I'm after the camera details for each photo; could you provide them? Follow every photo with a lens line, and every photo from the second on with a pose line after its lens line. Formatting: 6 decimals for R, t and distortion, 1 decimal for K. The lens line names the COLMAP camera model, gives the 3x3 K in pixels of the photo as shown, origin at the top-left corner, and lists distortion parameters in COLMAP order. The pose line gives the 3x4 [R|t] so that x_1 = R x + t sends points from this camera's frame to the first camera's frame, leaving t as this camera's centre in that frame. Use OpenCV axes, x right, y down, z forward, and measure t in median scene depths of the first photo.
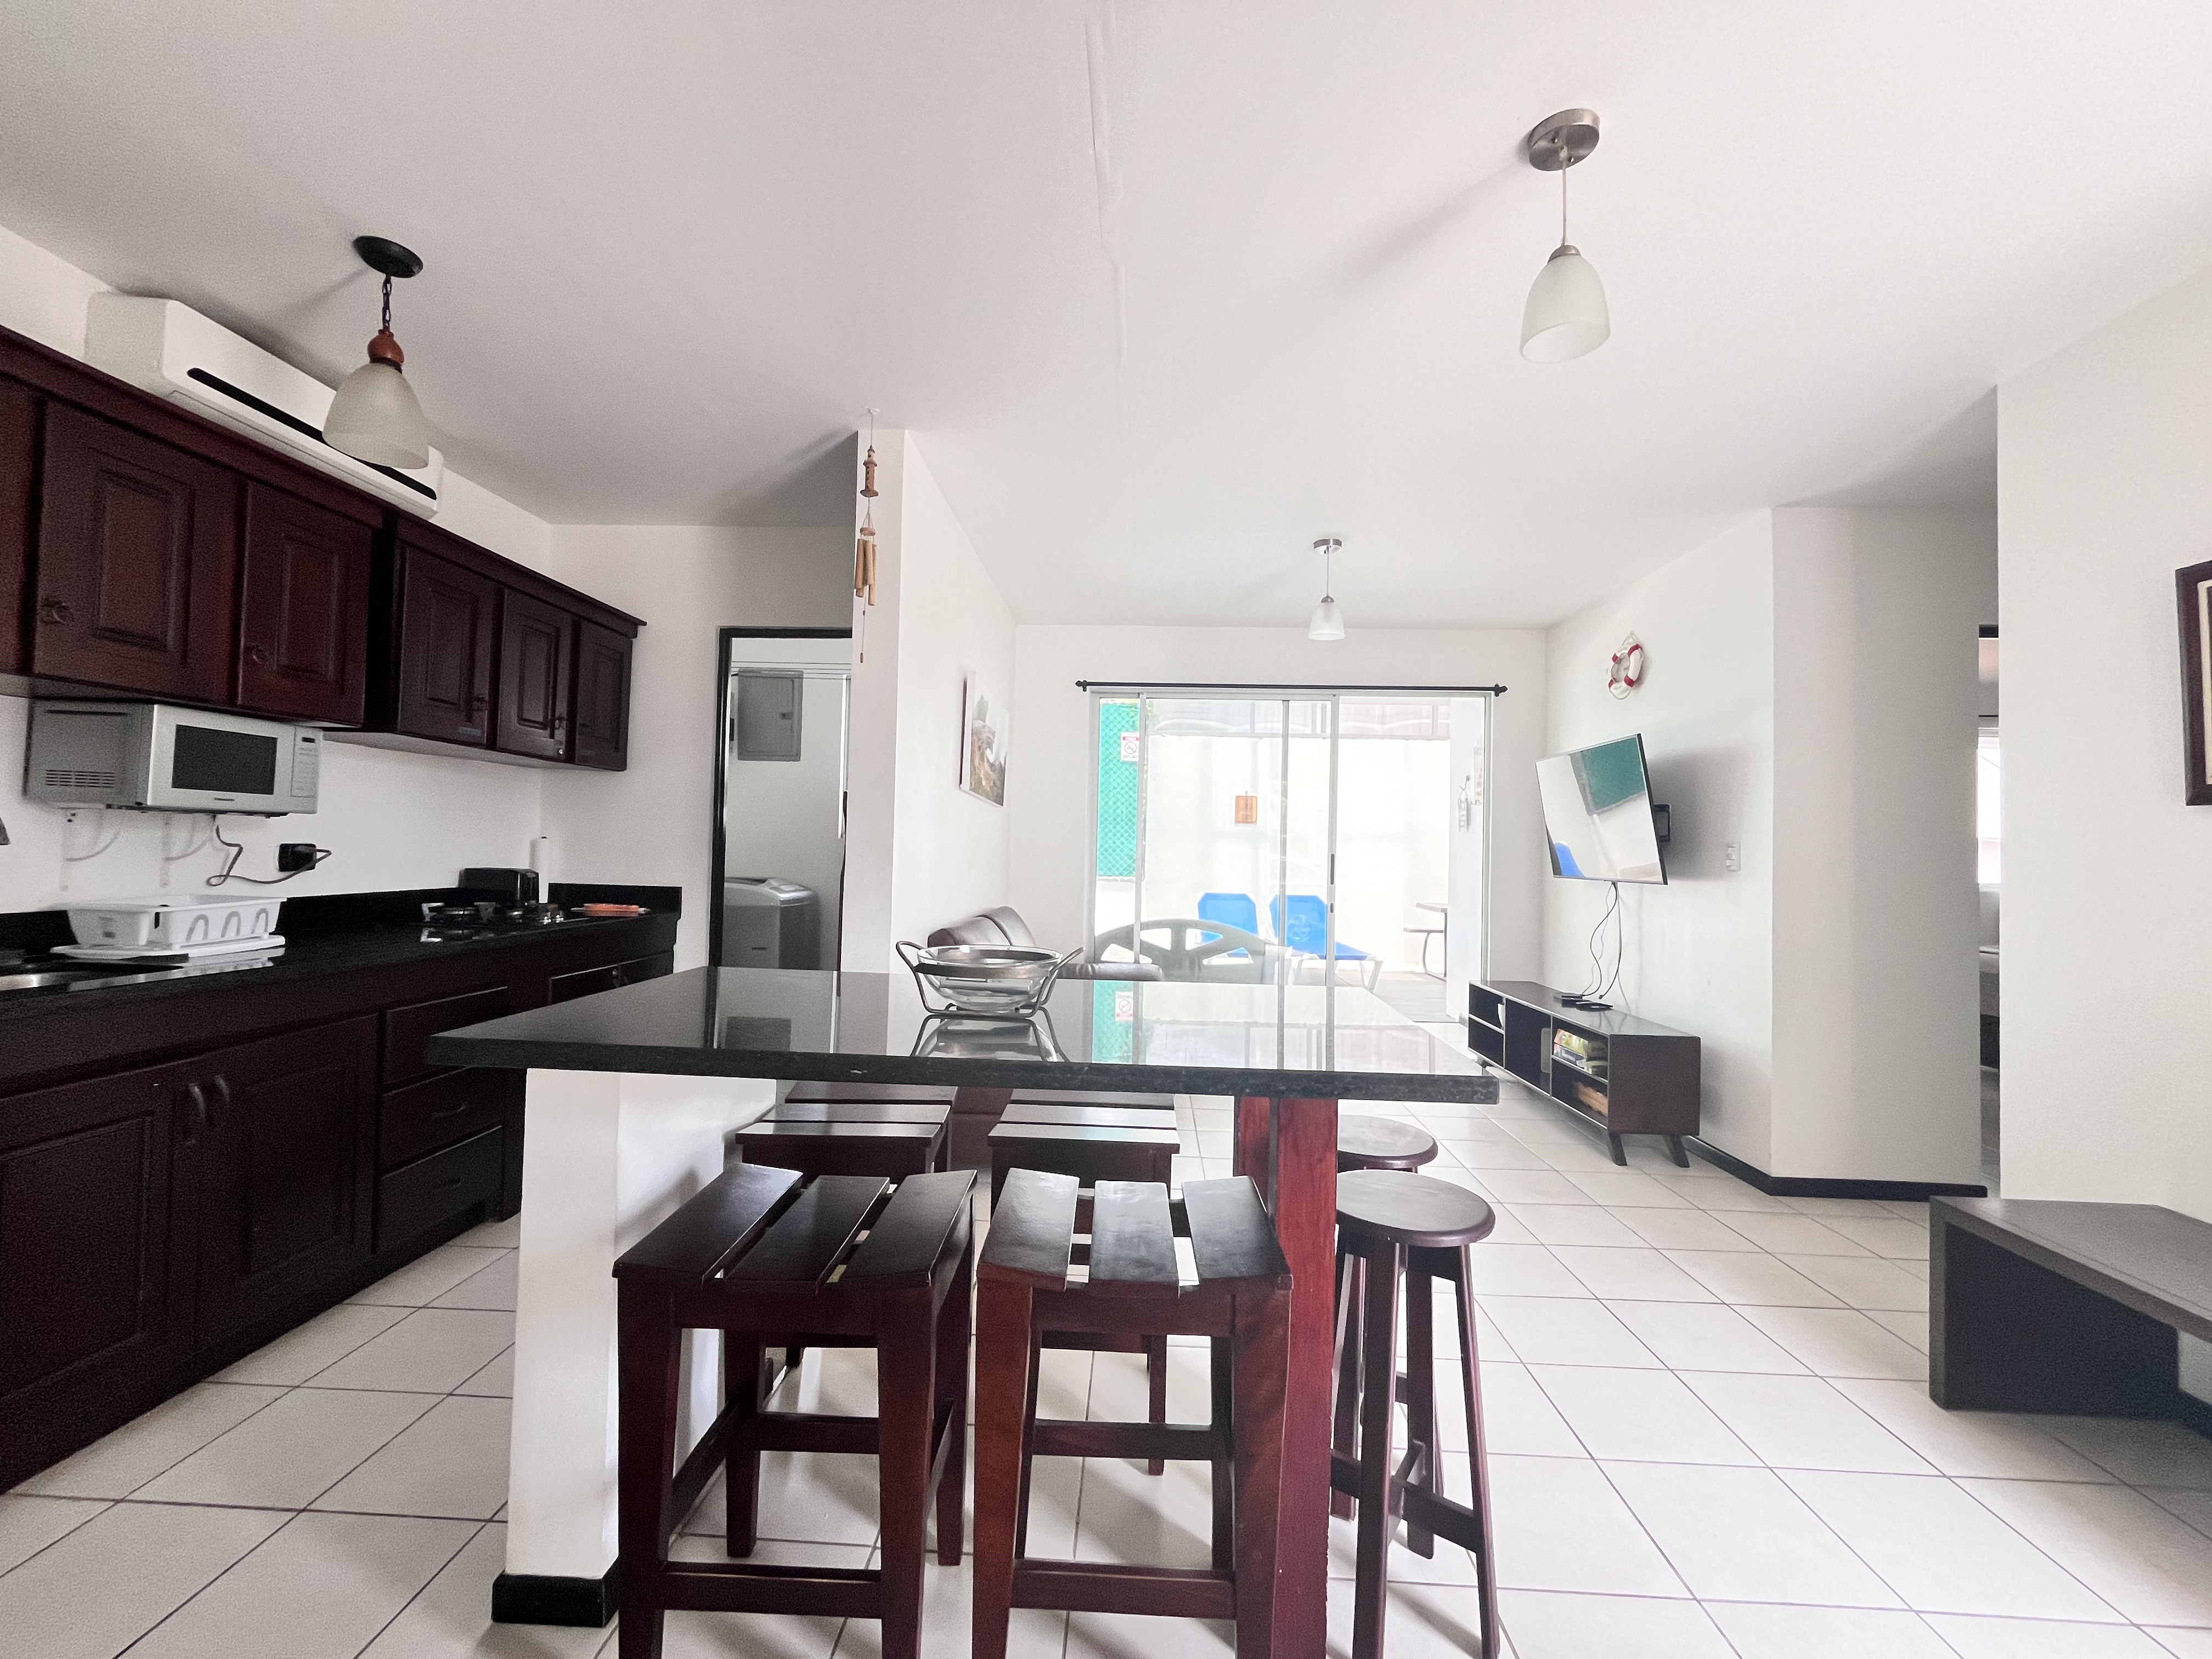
lens RADIAL K [[909.1, 0, 1102.4], [0, 909.1, 827.1], [0, 0, 1]] dist [-0.001465, 0.000048]
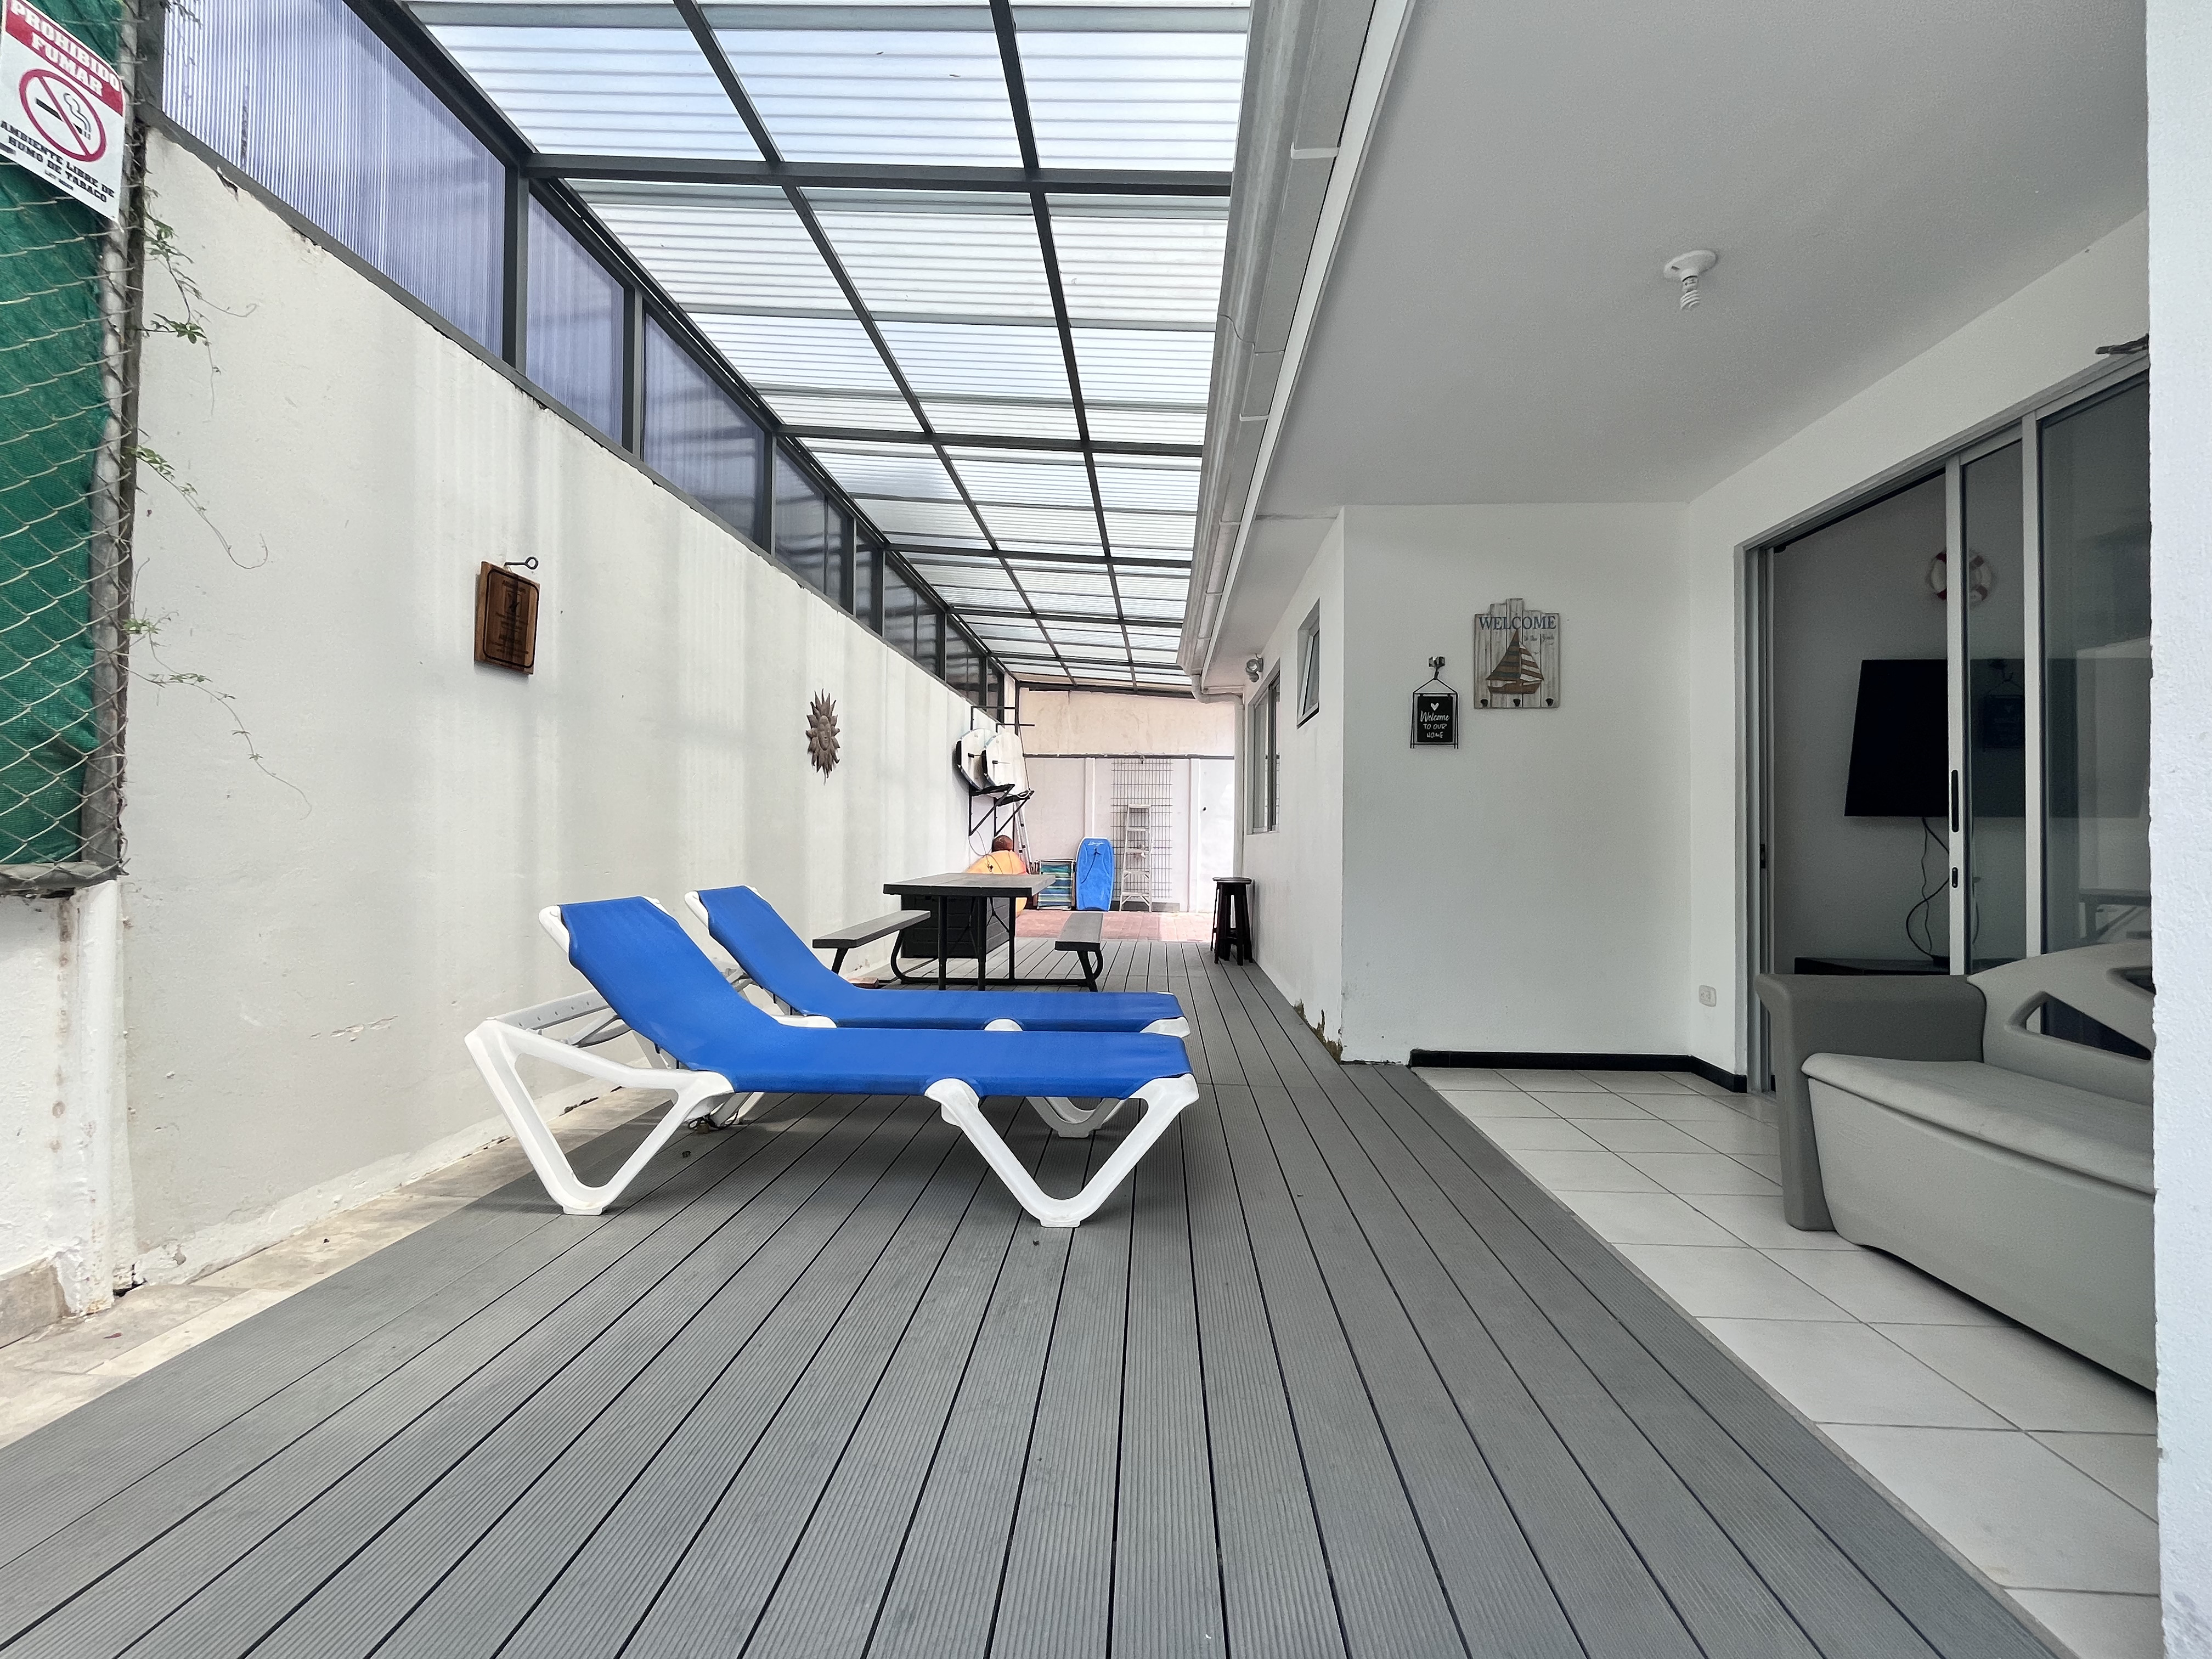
lens RADIAL K [[909.1, 0, 1103.7], [0, 909.1, 826.4], [0, 0, 1]] dist [-0.001465, 0.000048]
pose [[0.012149, -0.008212, 0.999892, -0.538505], [-0.034107, 0.999381, 0.008622, 0.150211], [-0.999344, -0.034208, 0.011861, 3.062869]]
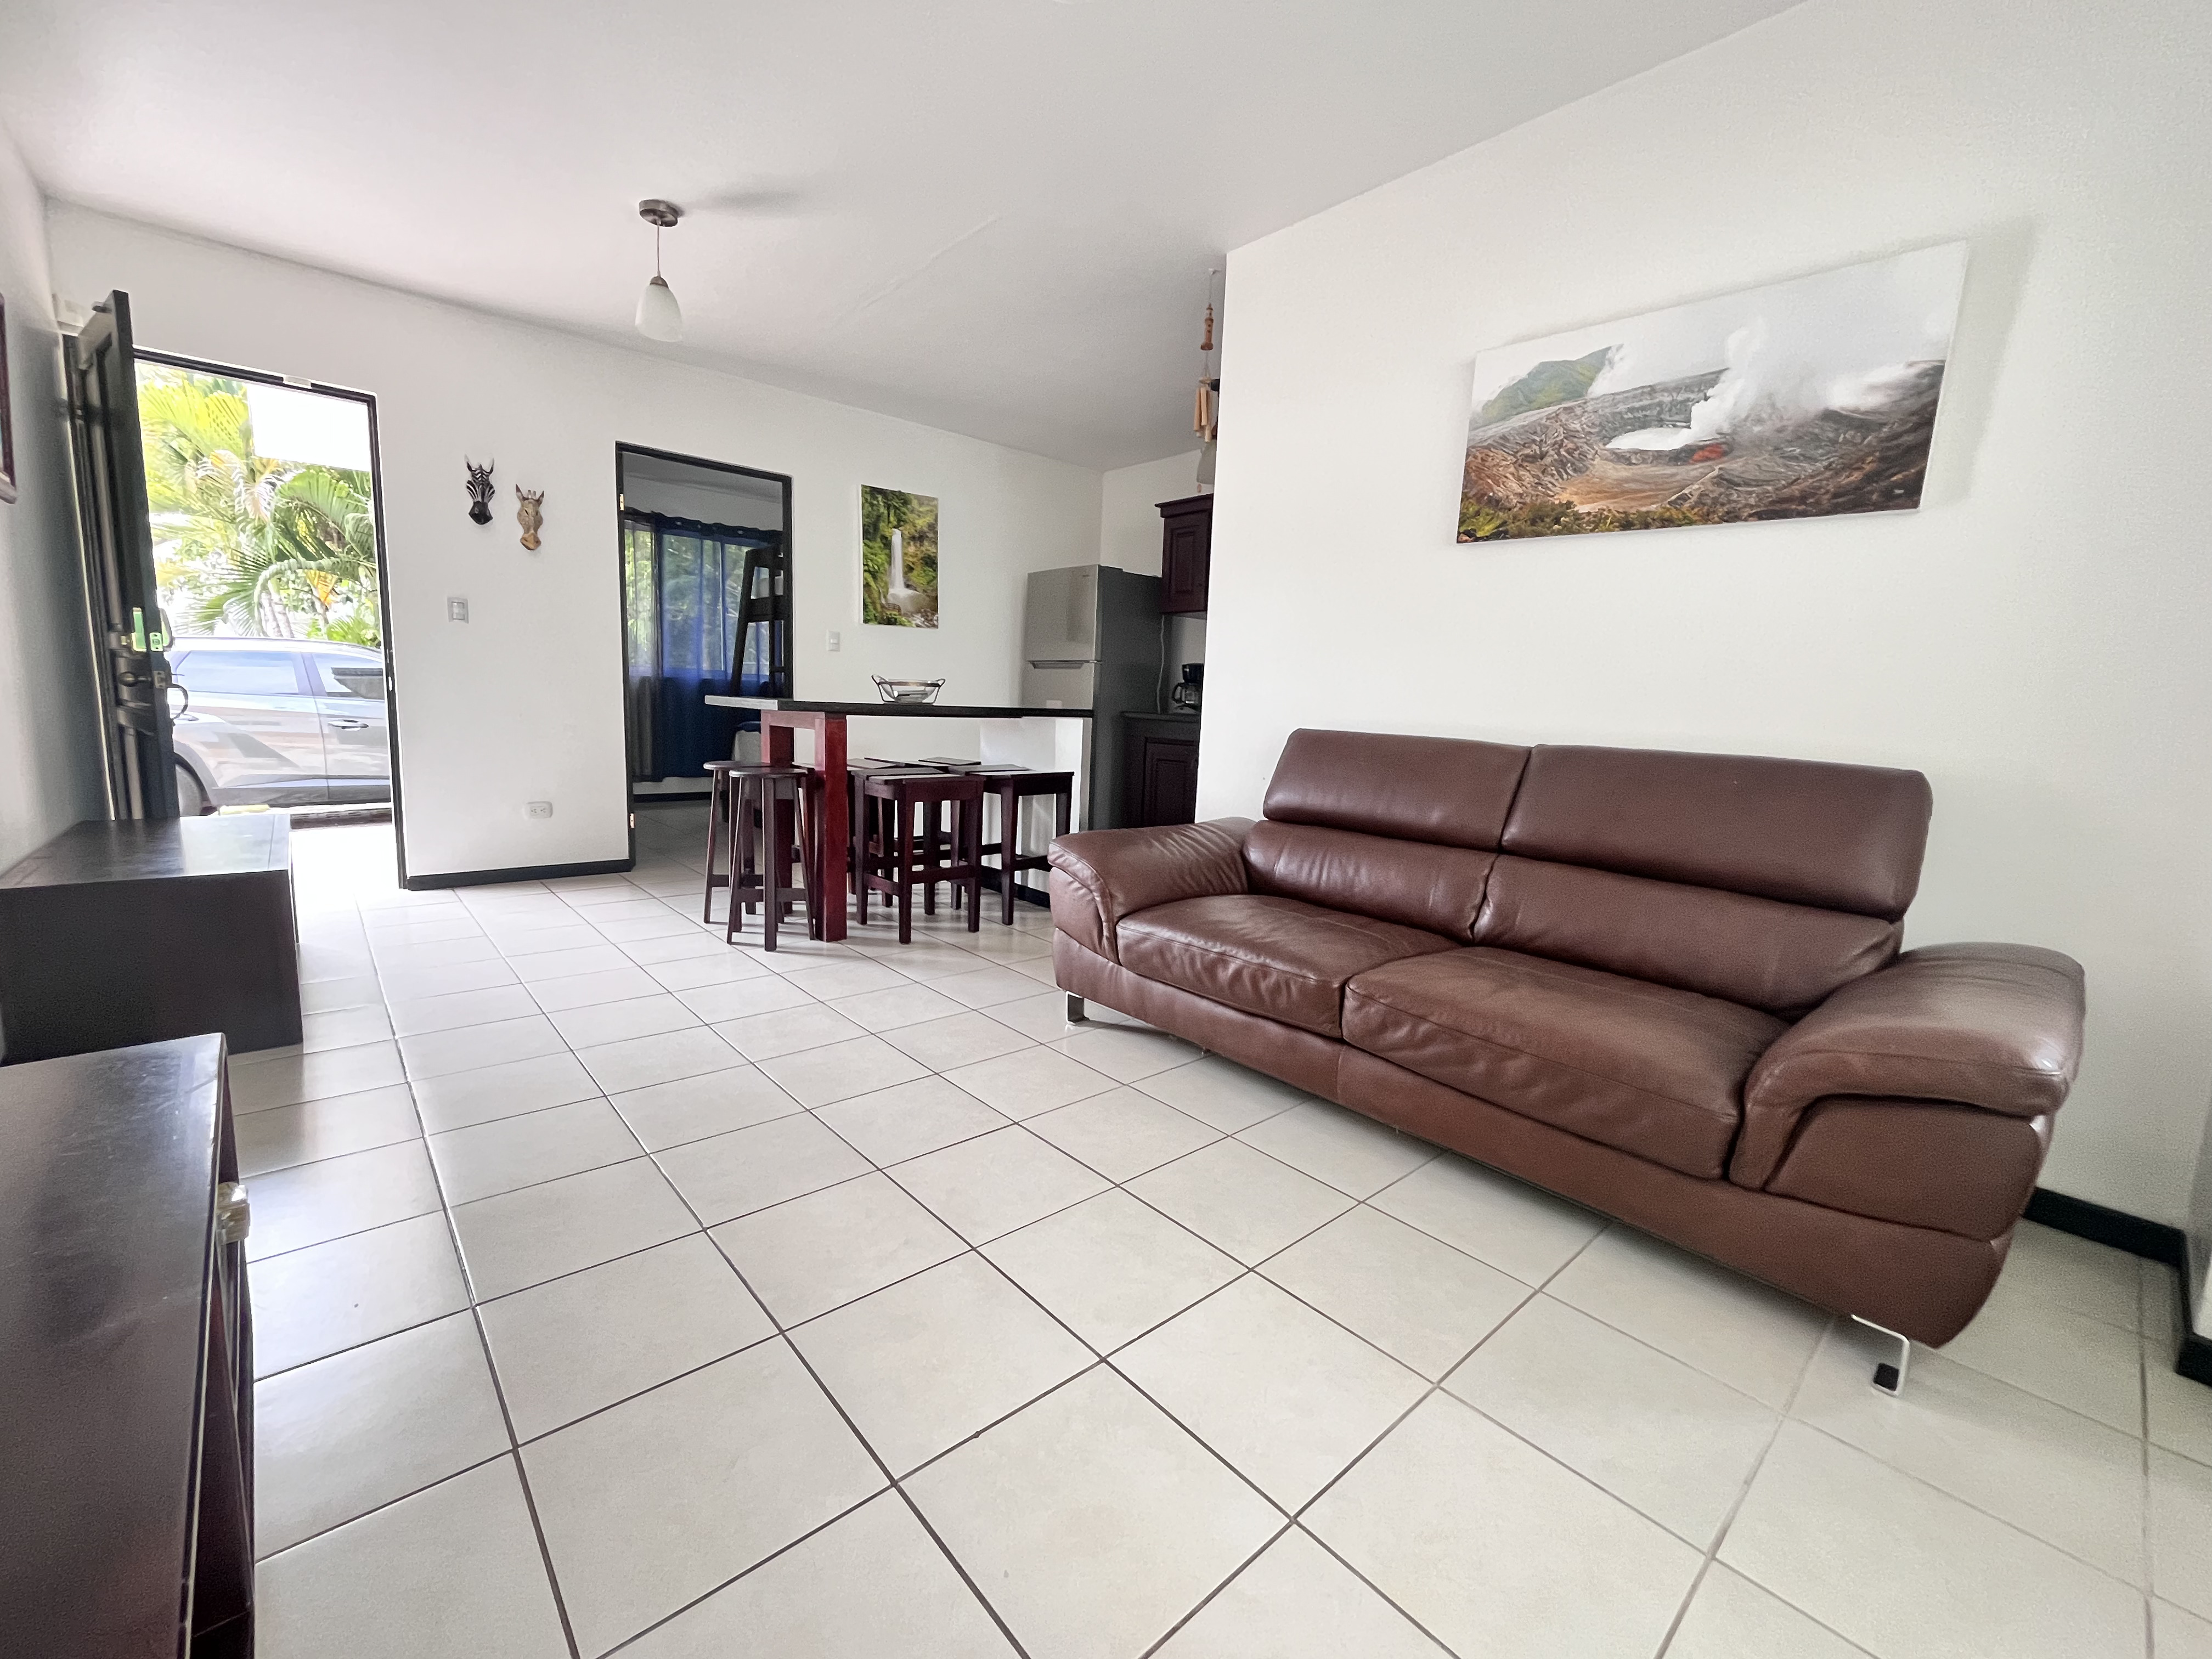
lens RADIAL K [[909.1, 0, 1093.1], [0, 909.1, 830.9], [0, 0, 1]] dist [-0.001465, 0.000048]
pose [[-0.716846, 0.048502, -0.695542, 0.786469], [-0.038684, 0.993274, 0.109132, 0.160258], [0.696157, 0.105137, -0.710149, 1.980480]]
